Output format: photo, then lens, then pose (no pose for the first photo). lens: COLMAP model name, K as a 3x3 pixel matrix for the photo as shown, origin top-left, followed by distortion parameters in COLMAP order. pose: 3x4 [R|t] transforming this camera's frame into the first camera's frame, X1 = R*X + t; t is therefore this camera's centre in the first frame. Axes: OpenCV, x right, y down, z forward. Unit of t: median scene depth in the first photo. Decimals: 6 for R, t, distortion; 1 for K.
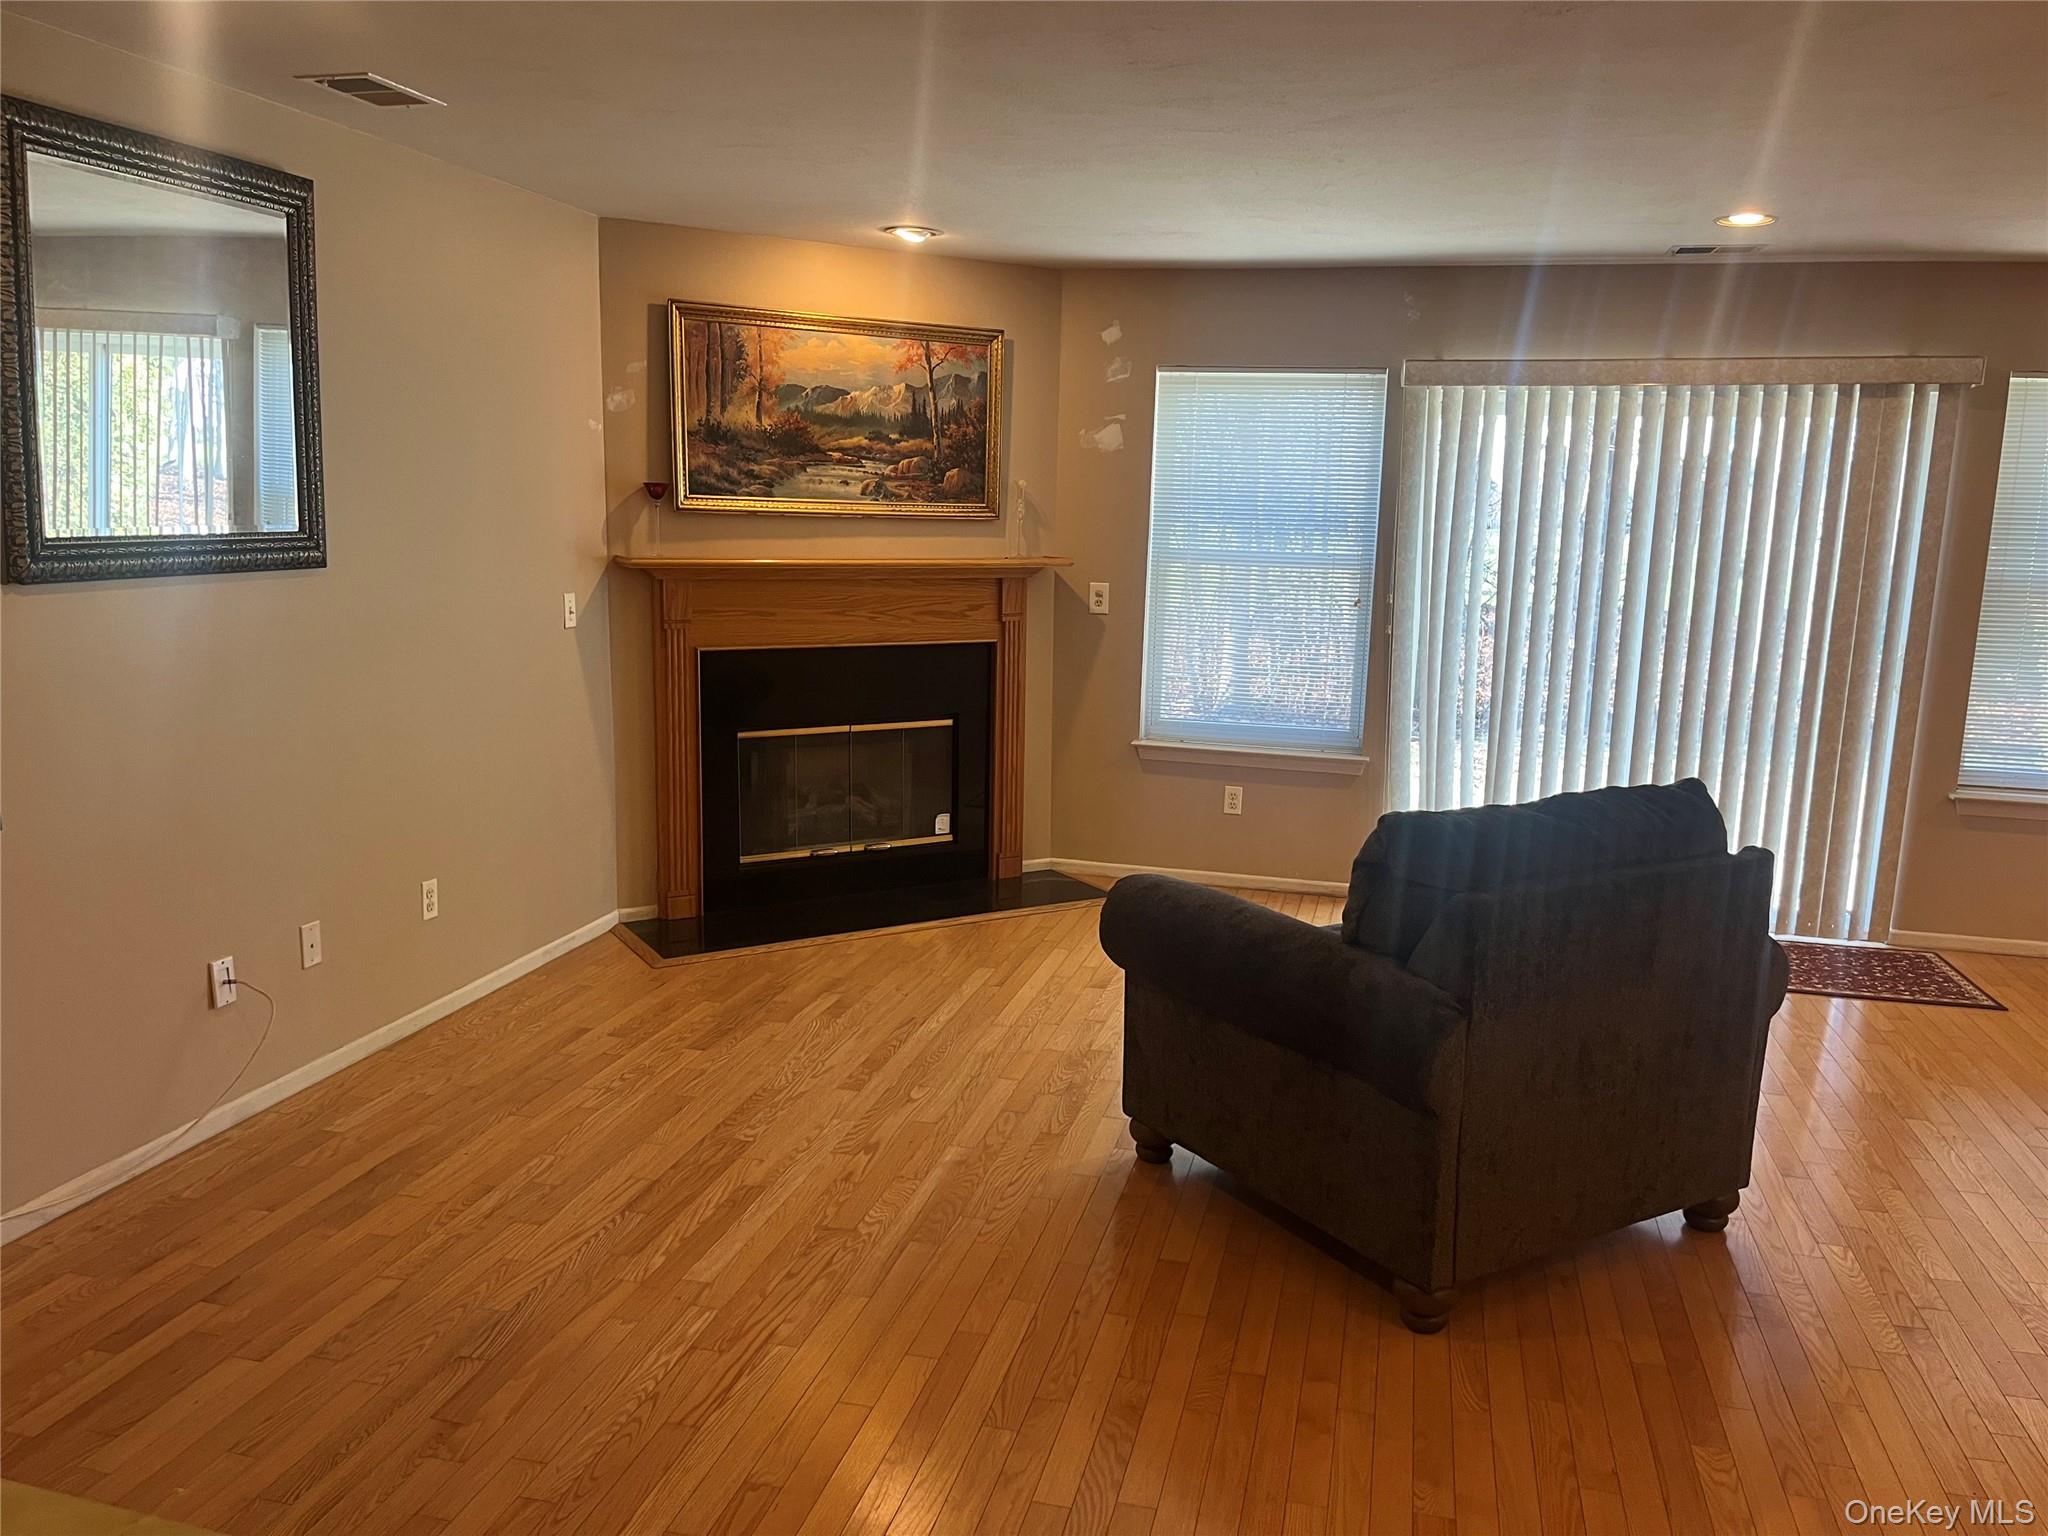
lens RADIAL K [[1524.2, 0, 1024.0], [0, 1524.2, 768.0], [0, 0, 1]] dist [-0.000873, -0.051264]
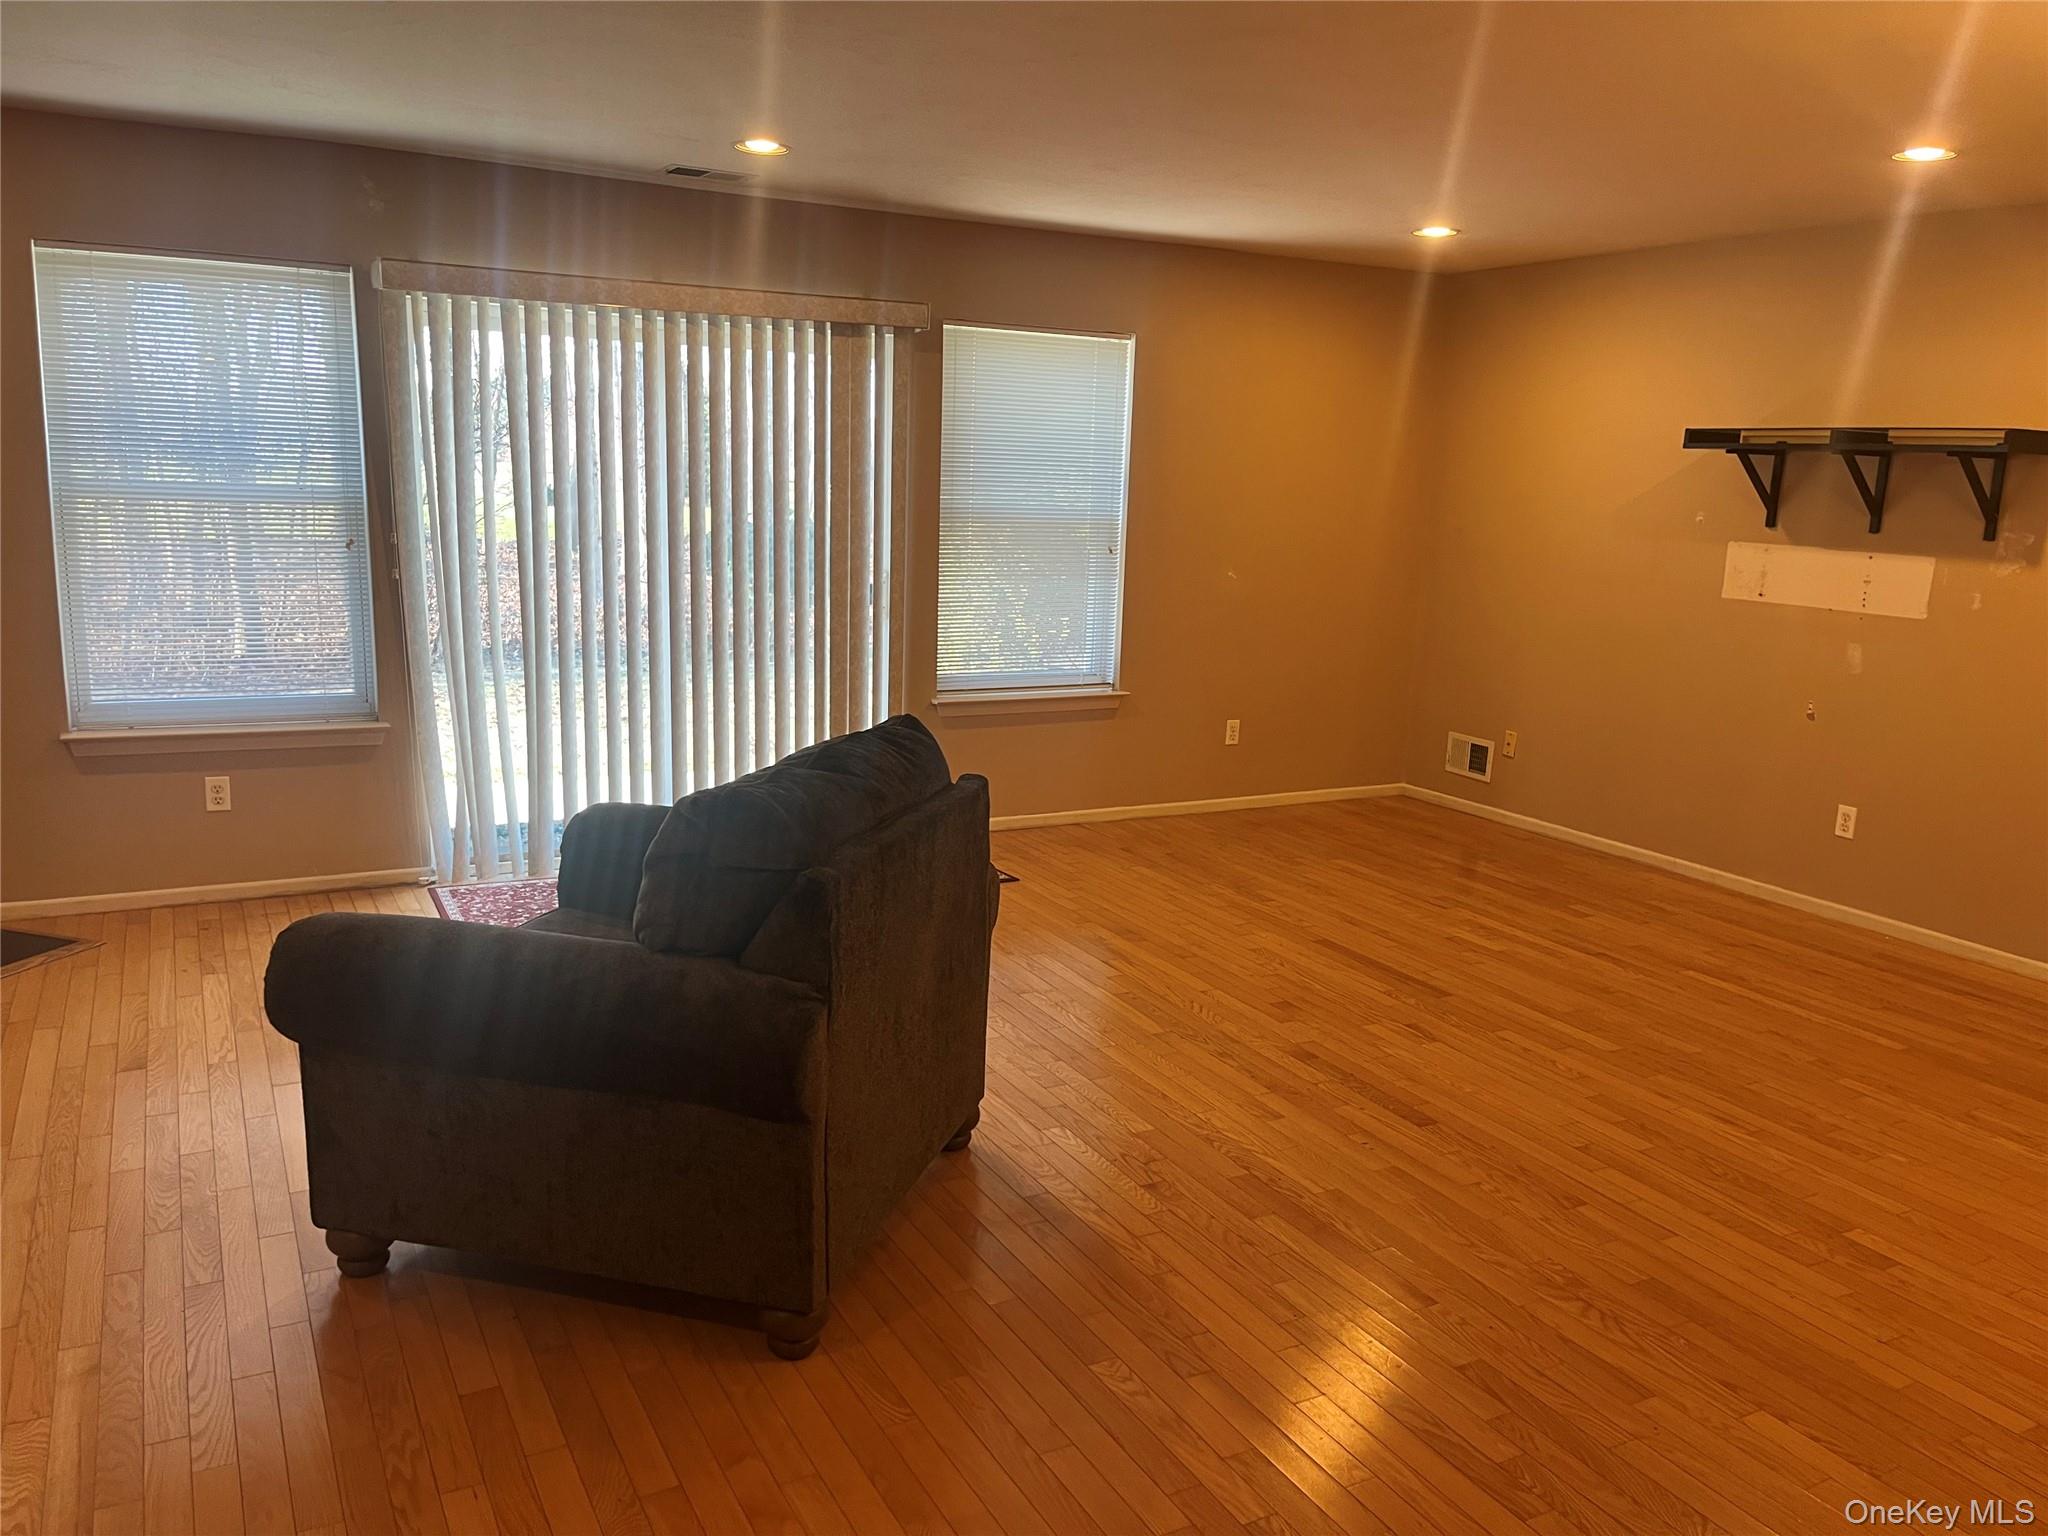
lens RADIAL K [[1519.9, 0, 1027.2], [0, 1519.9, 757.9], [0, 0, 1]] dist [0.063274, -0.109178]
pose [[0.721011, -0.125704, 0.681426, -0.116590], [0.097724, 0.992025, 0.079601, -0.022803], [-0.685998, 0.009199, 0.727545, 0.129335]]
